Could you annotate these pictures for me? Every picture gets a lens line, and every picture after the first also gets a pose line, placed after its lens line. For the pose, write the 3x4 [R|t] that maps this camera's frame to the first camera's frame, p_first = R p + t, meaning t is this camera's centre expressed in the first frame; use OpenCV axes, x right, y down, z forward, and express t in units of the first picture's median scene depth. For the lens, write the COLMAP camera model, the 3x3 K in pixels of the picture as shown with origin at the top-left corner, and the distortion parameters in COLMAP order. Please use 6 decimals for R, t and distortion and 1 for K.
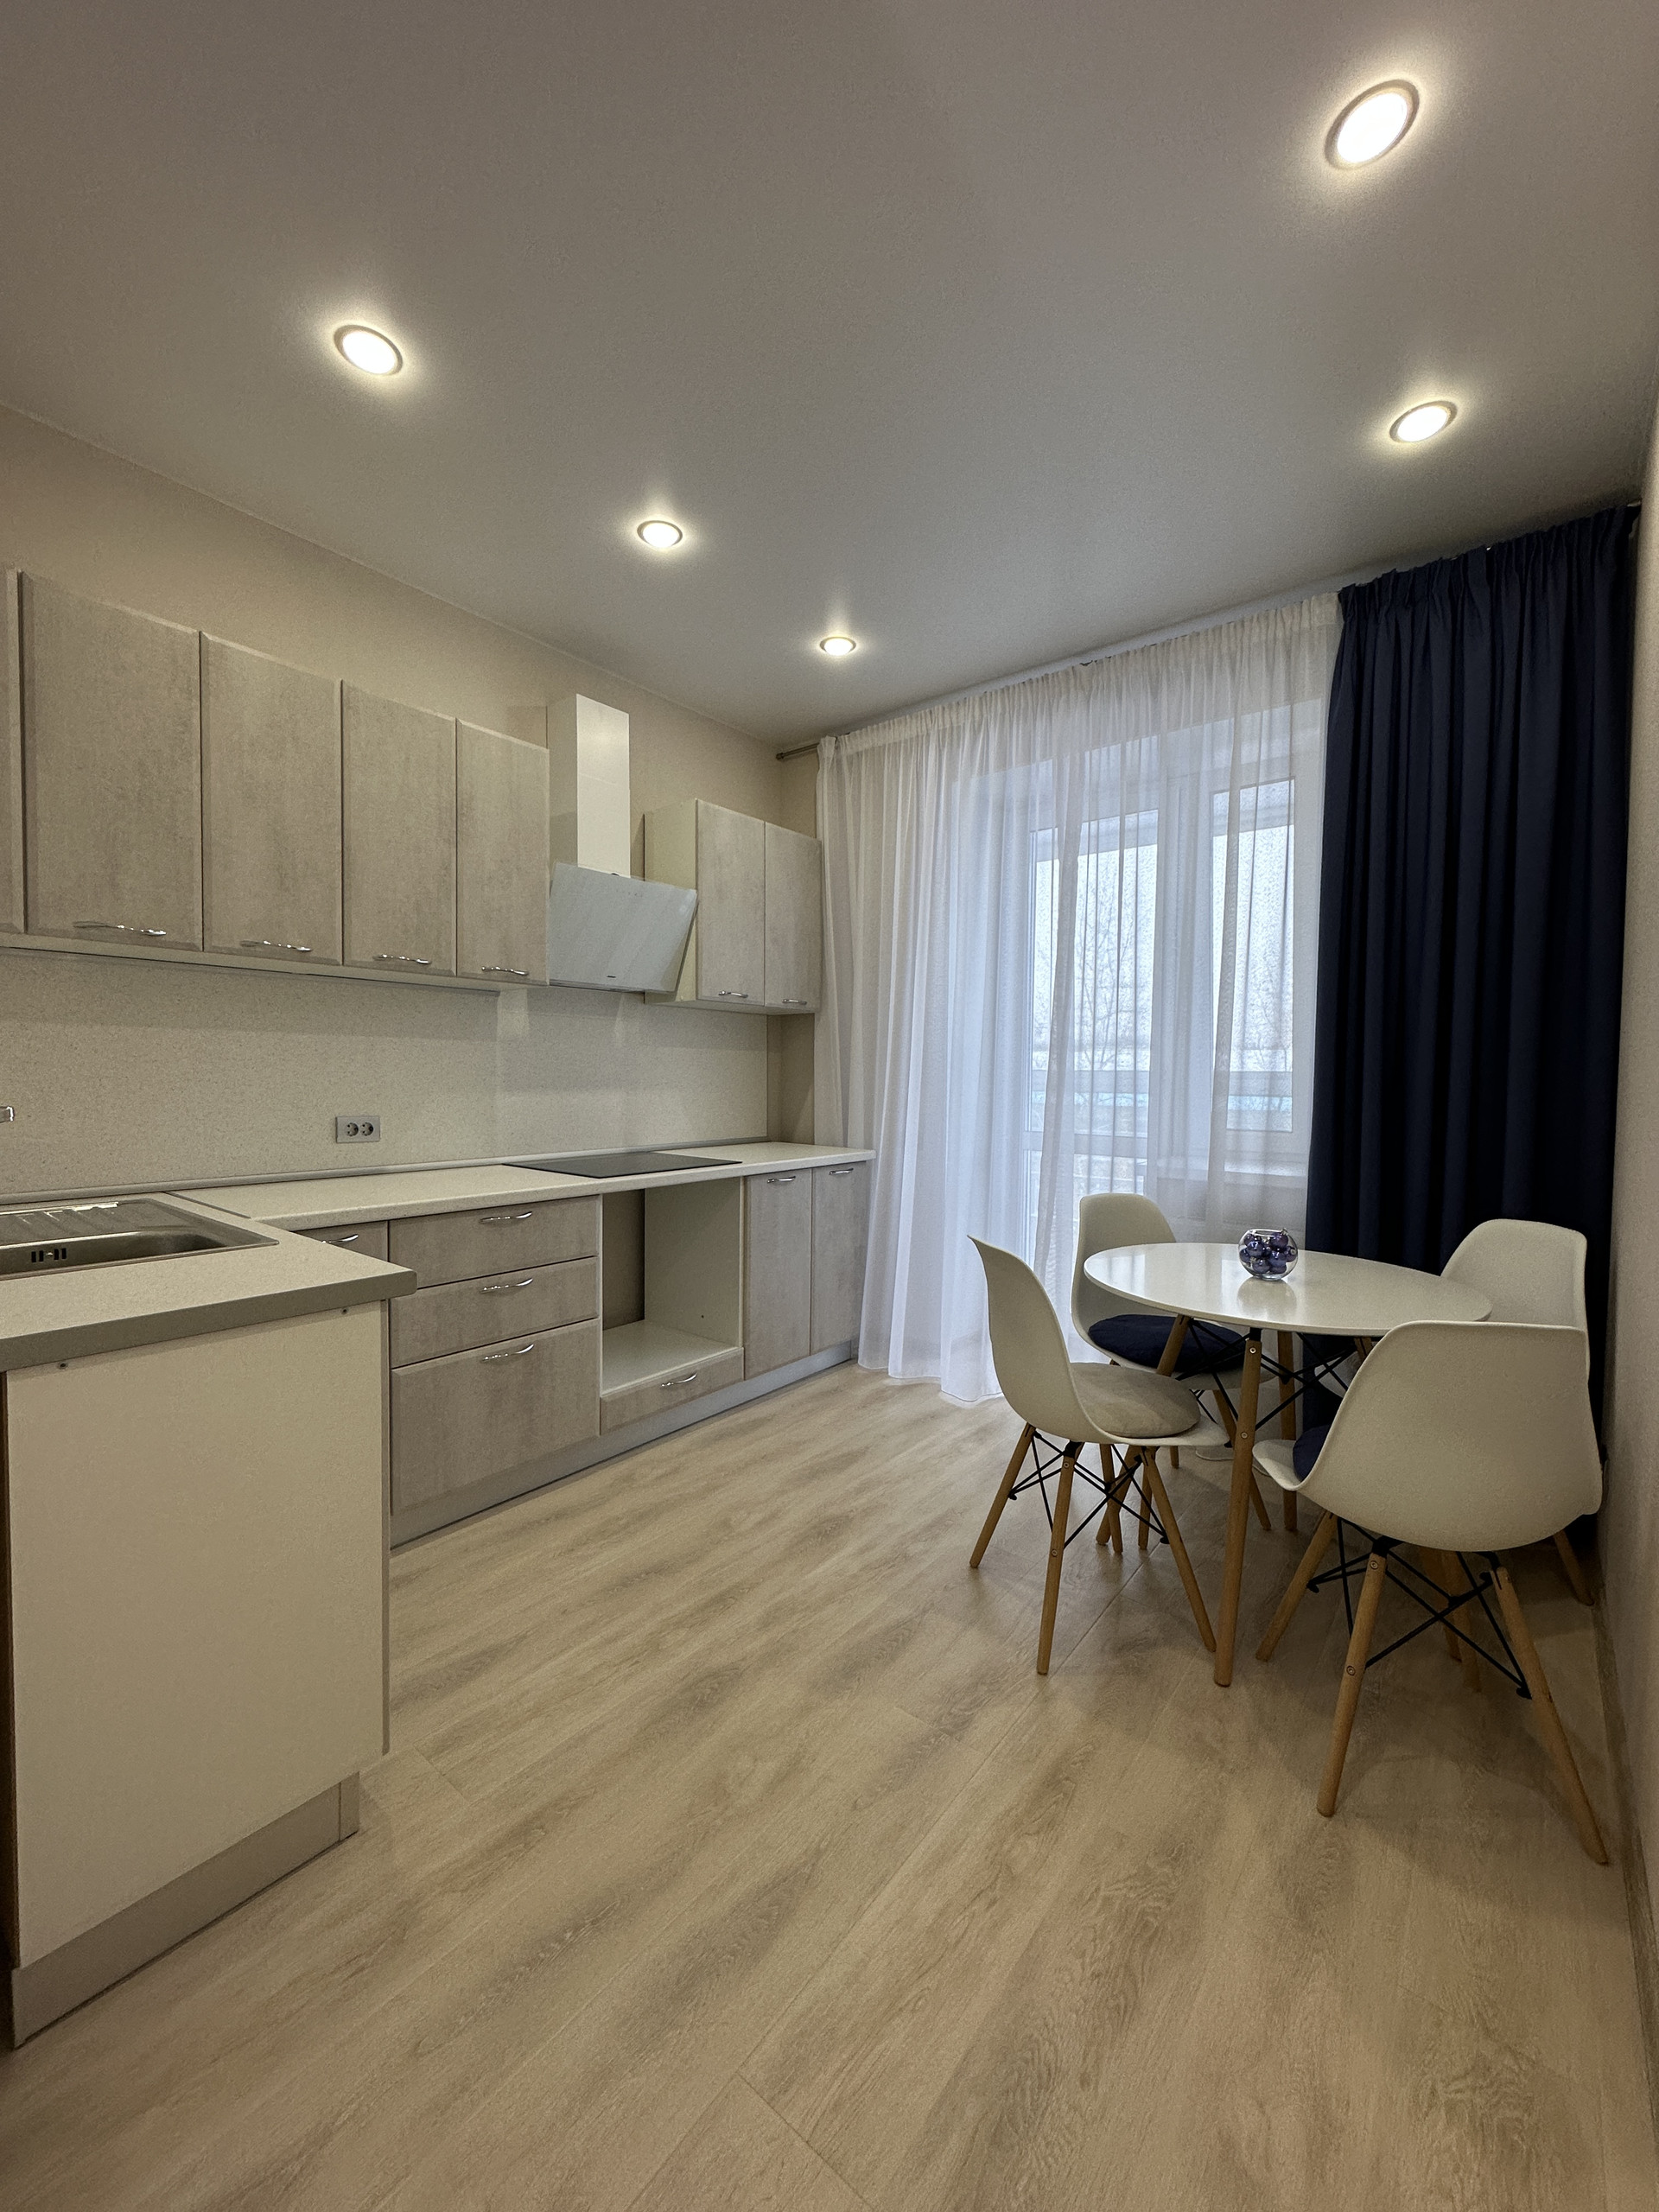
lens RADIAL K [[876.1, 0, 828.2], [0, 876.1, 1106.8], [0, 0, 1]] dist [-0.003466, 0.001043]
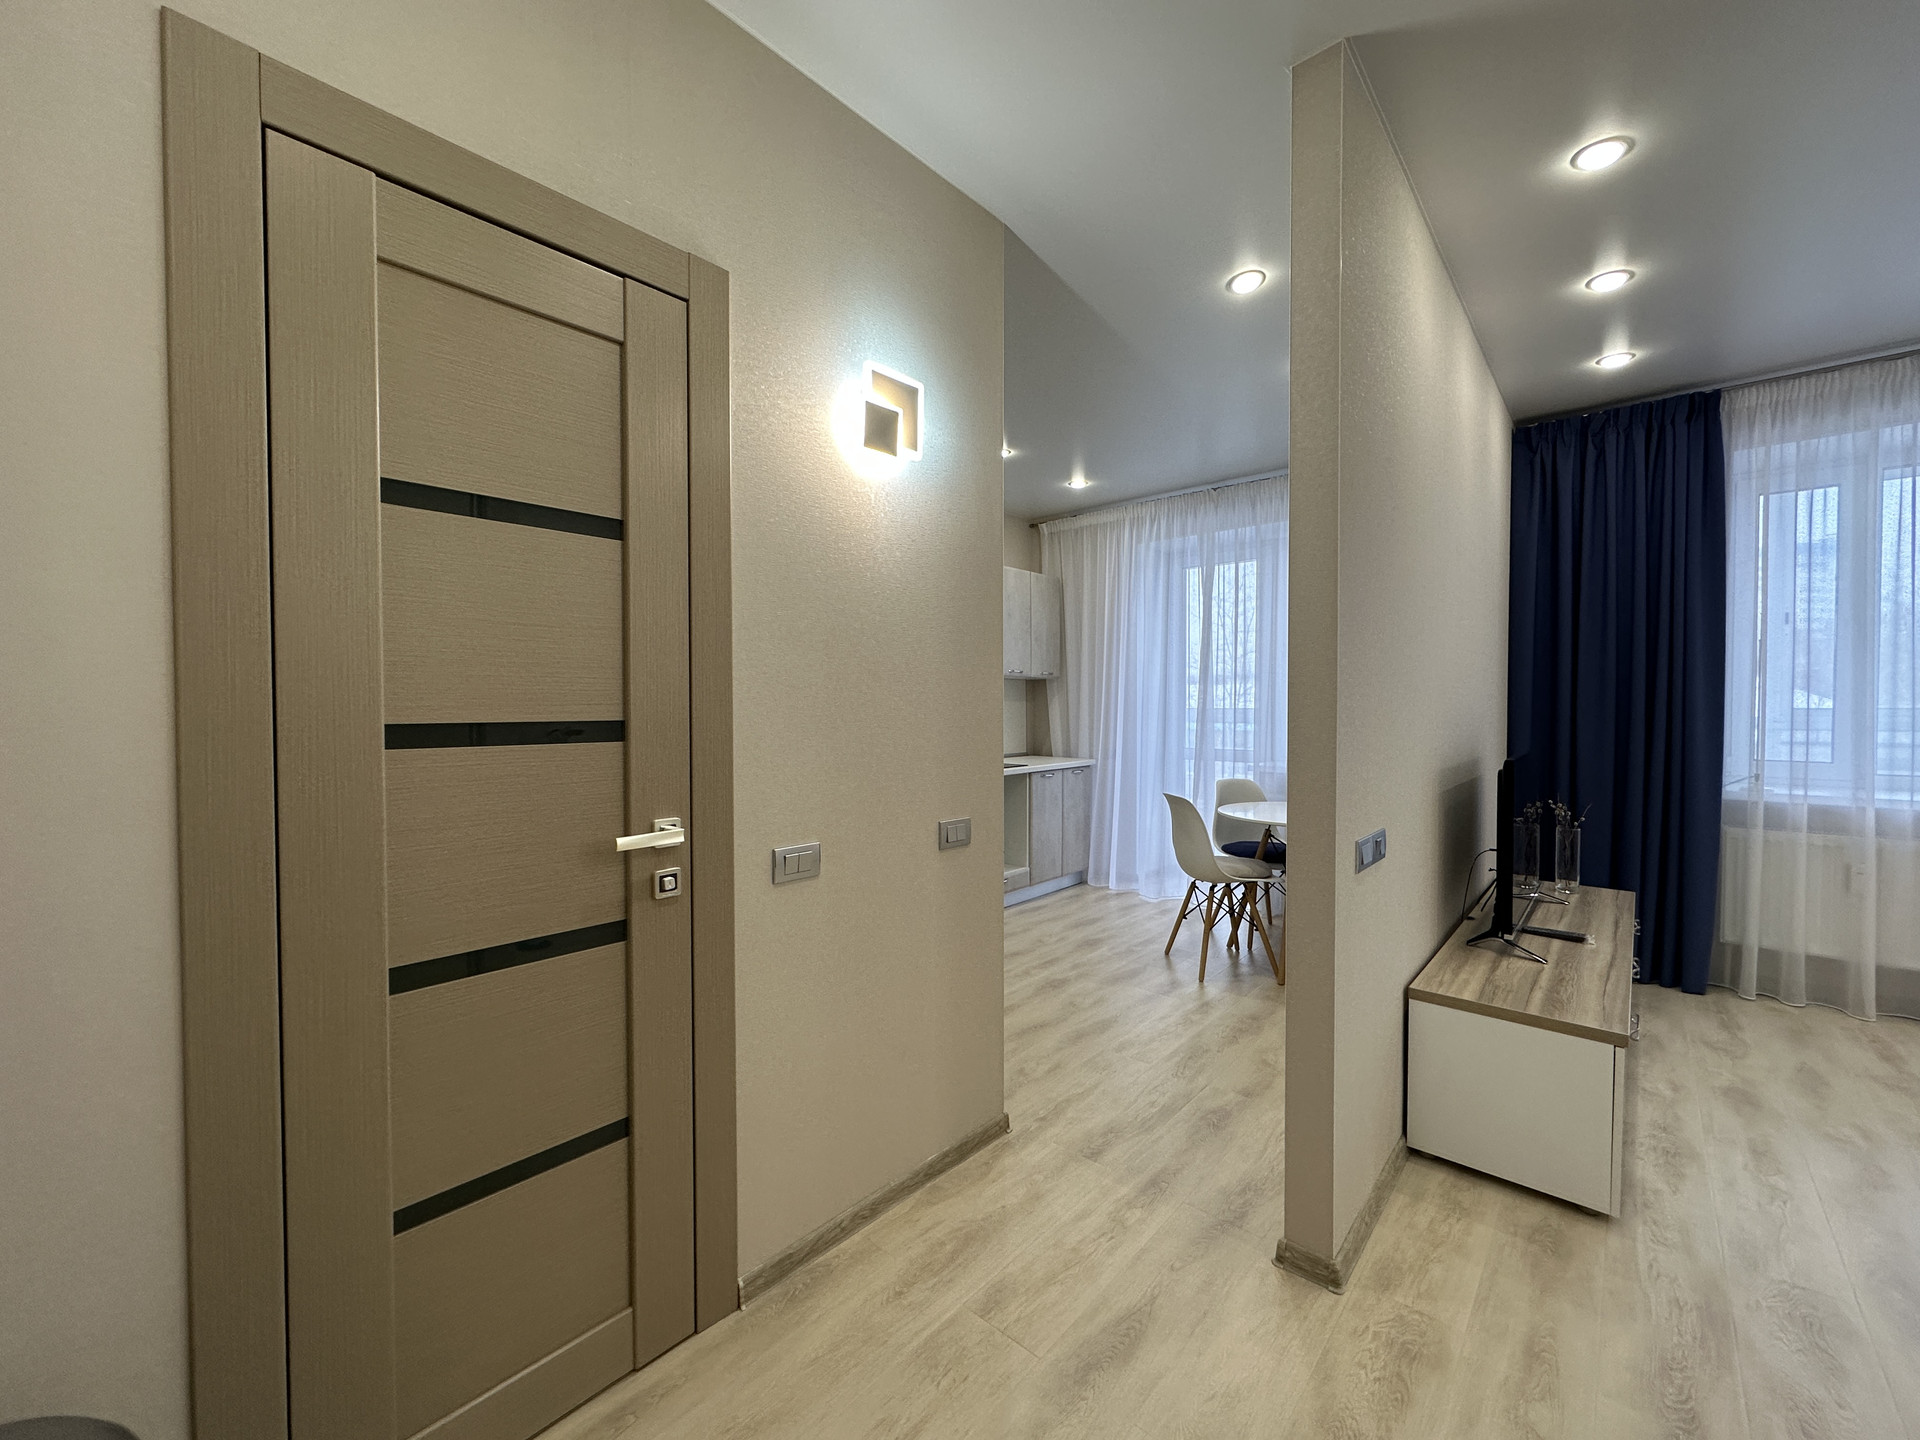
lens RADIAL K [[760.5, 0, 959.8], [0, 760.5, 719.3], [0, 0, 1]] dist [-0.003466, 0.001043]
pose [[0.998432, -0.013150, -0.054406, -0.183891], [0.012113, 0.999739, -0.019346, -0.003081], [0.054646, 0.018657, 0.998331, -0.706069]]
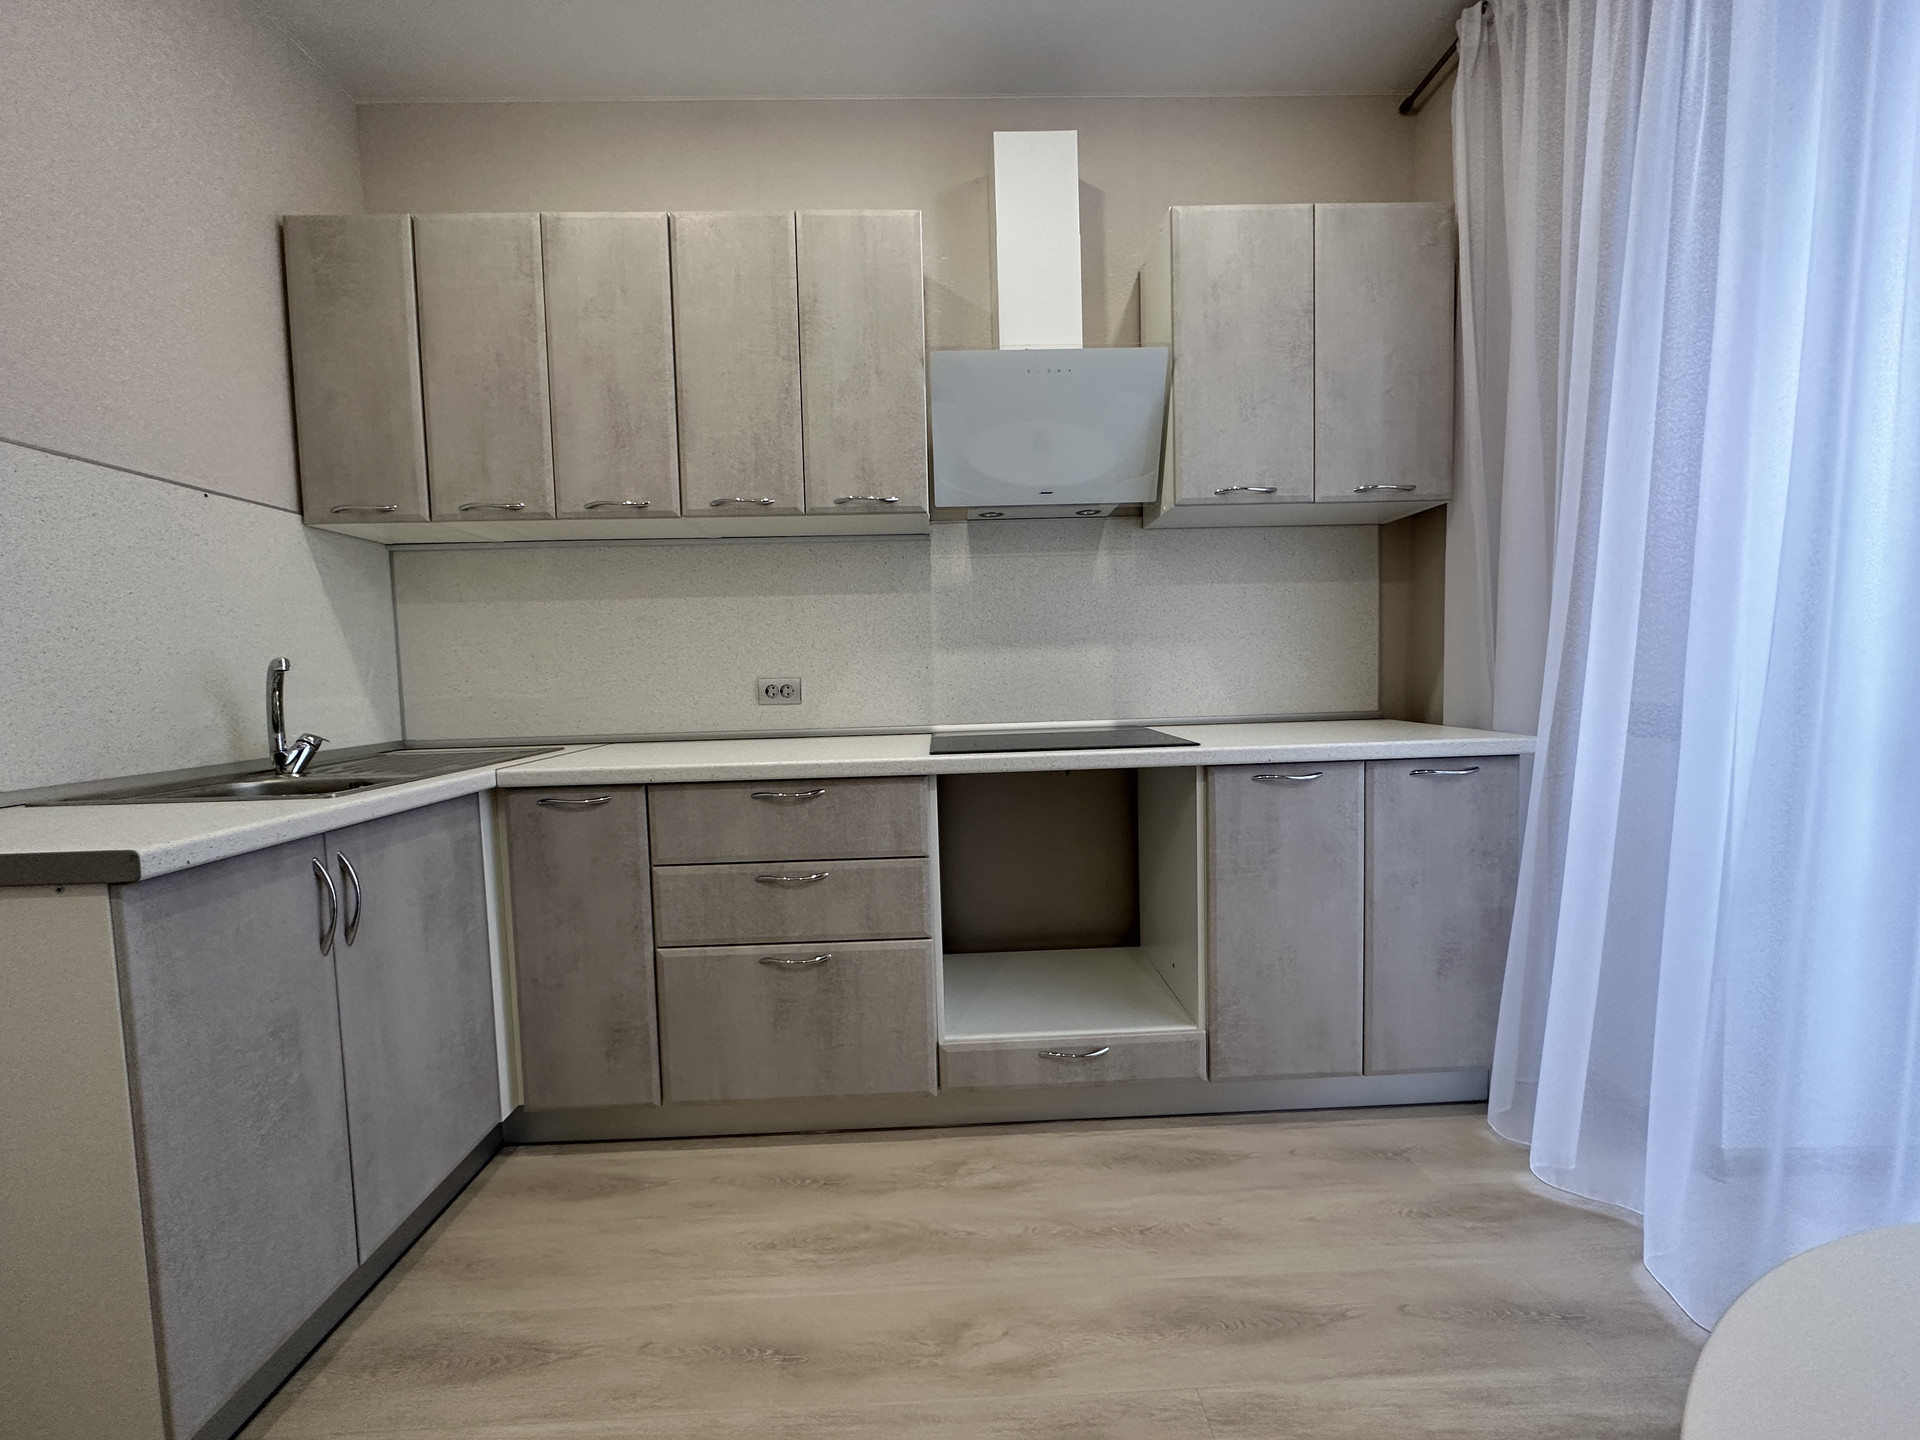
lens RADIAL K [[760.5, 0, 960.7], [0, 760.5, 717.6], [0, 0, 1]] dist [-0.003466, 0.001043]
pose [[0.647014, 0.018789, -0.762247, 0.252941], [0.005265, 0.999562, 0.029108, 0.032717], [0.762460, -0.022846, 0.646632, 0.613656]]
